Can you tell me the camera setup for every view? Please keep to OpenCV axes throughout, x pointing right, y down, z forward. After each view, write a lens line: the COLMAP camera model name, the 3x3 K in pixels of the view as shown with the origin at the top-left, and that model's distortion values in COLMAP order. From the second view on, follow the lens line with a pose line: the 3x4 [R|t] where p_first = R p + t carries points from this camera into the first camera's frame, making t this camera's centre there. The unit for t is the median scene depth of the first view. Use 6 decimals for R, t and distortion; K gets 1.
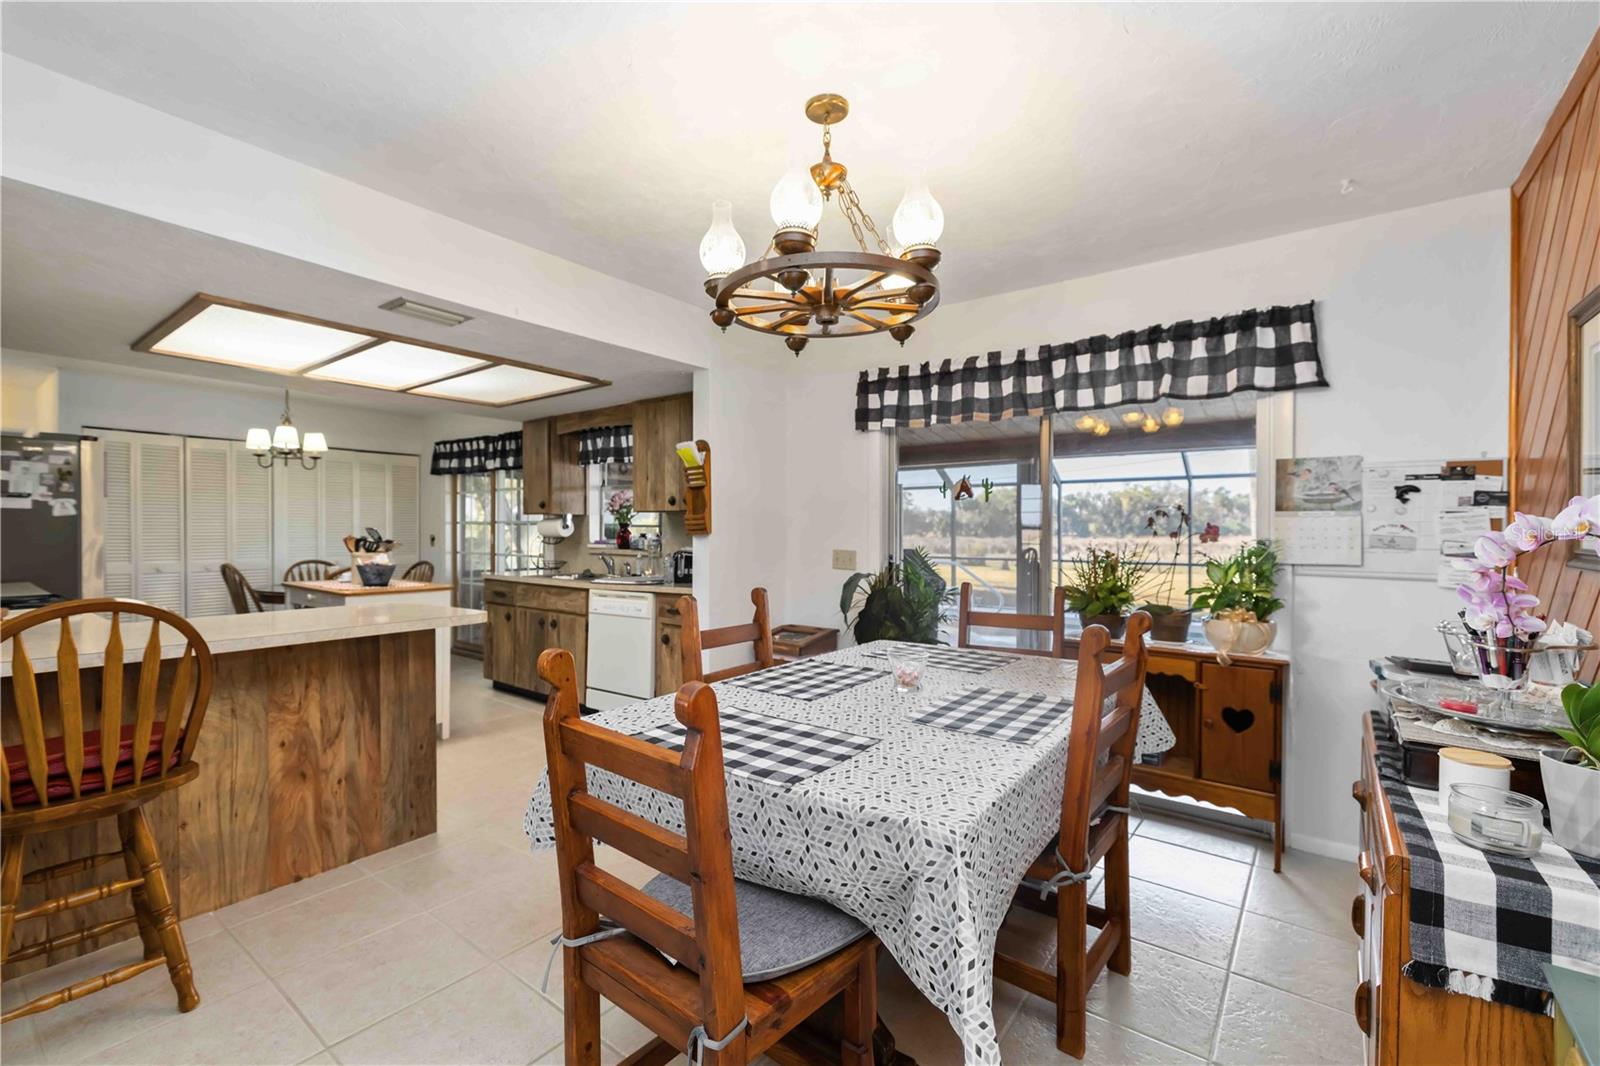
lens RADIAL K [[695.4, 0, 794.1], [0, 695.4, 534.5], [0, 0, 1]] dist [0.000298, 0.001559]
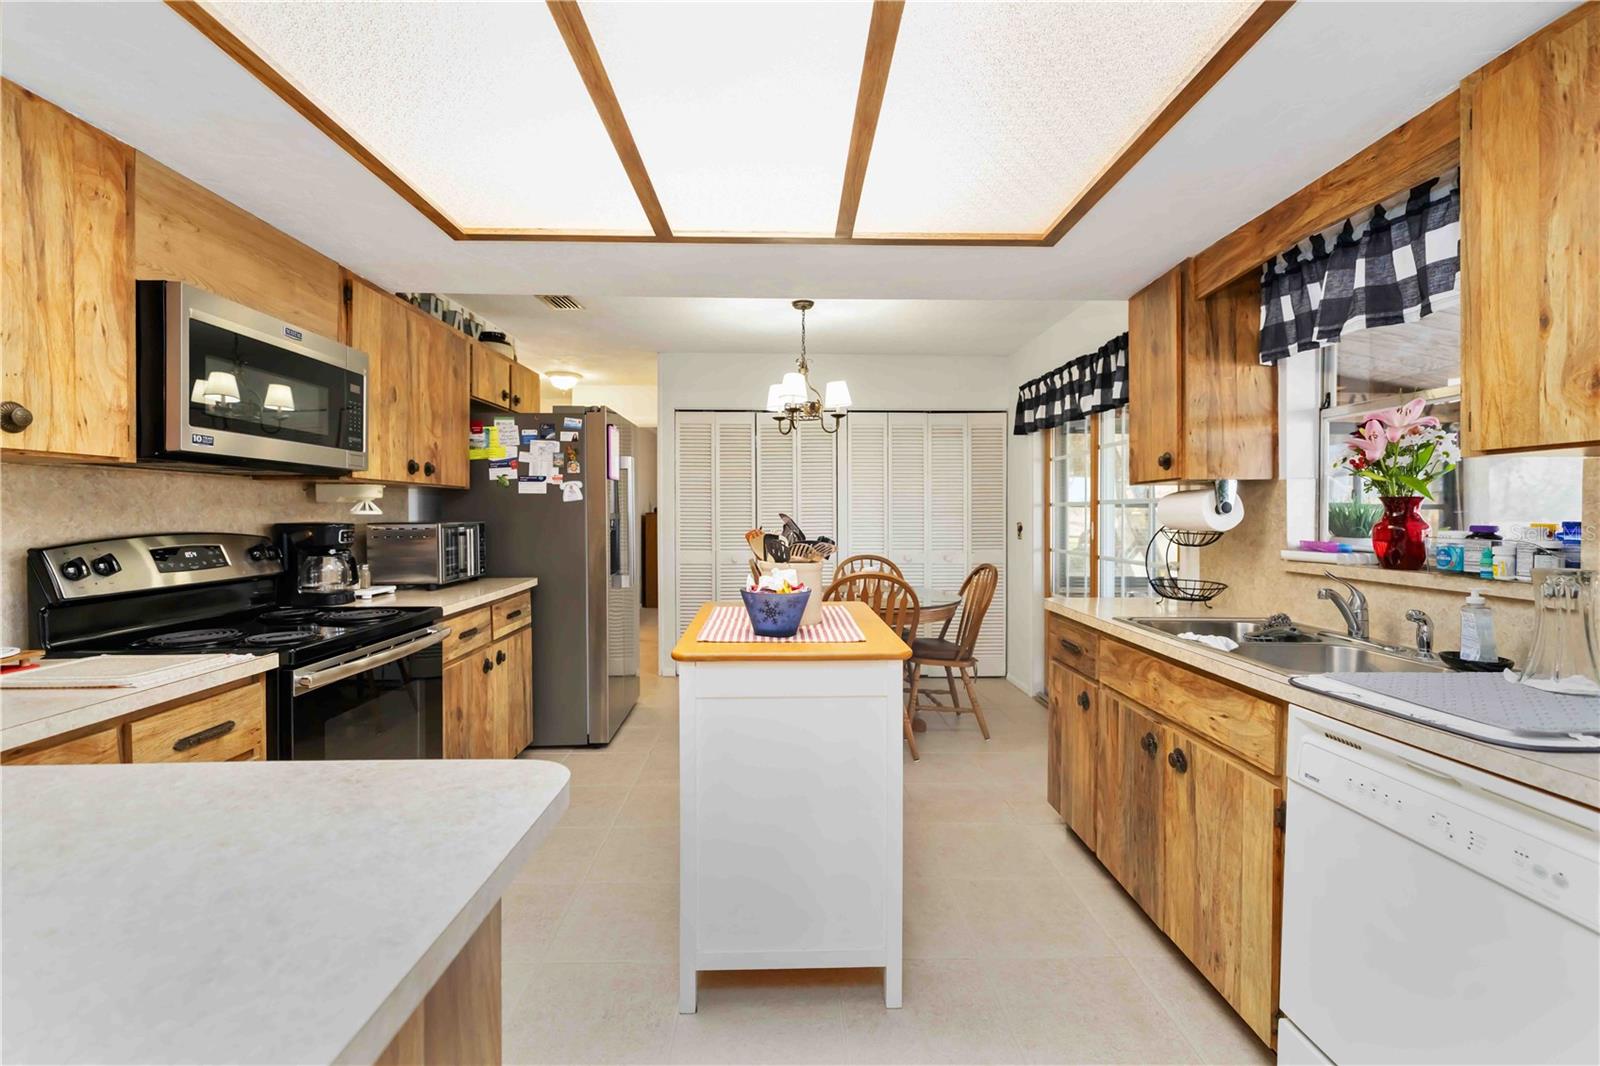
lens RADIAL K [[695.4, 0, 800.2], [0, 695.4, 515.9], [0, 0, 1]] dist [0.000298, 0.001559]
pose [[0.628976, -0.001825, -0.777422, -0.204862], [-0.000705, 0.999995, -0.002917, -0.006413], [0.777424, 0.002383, 0.628972, 0.683345]]
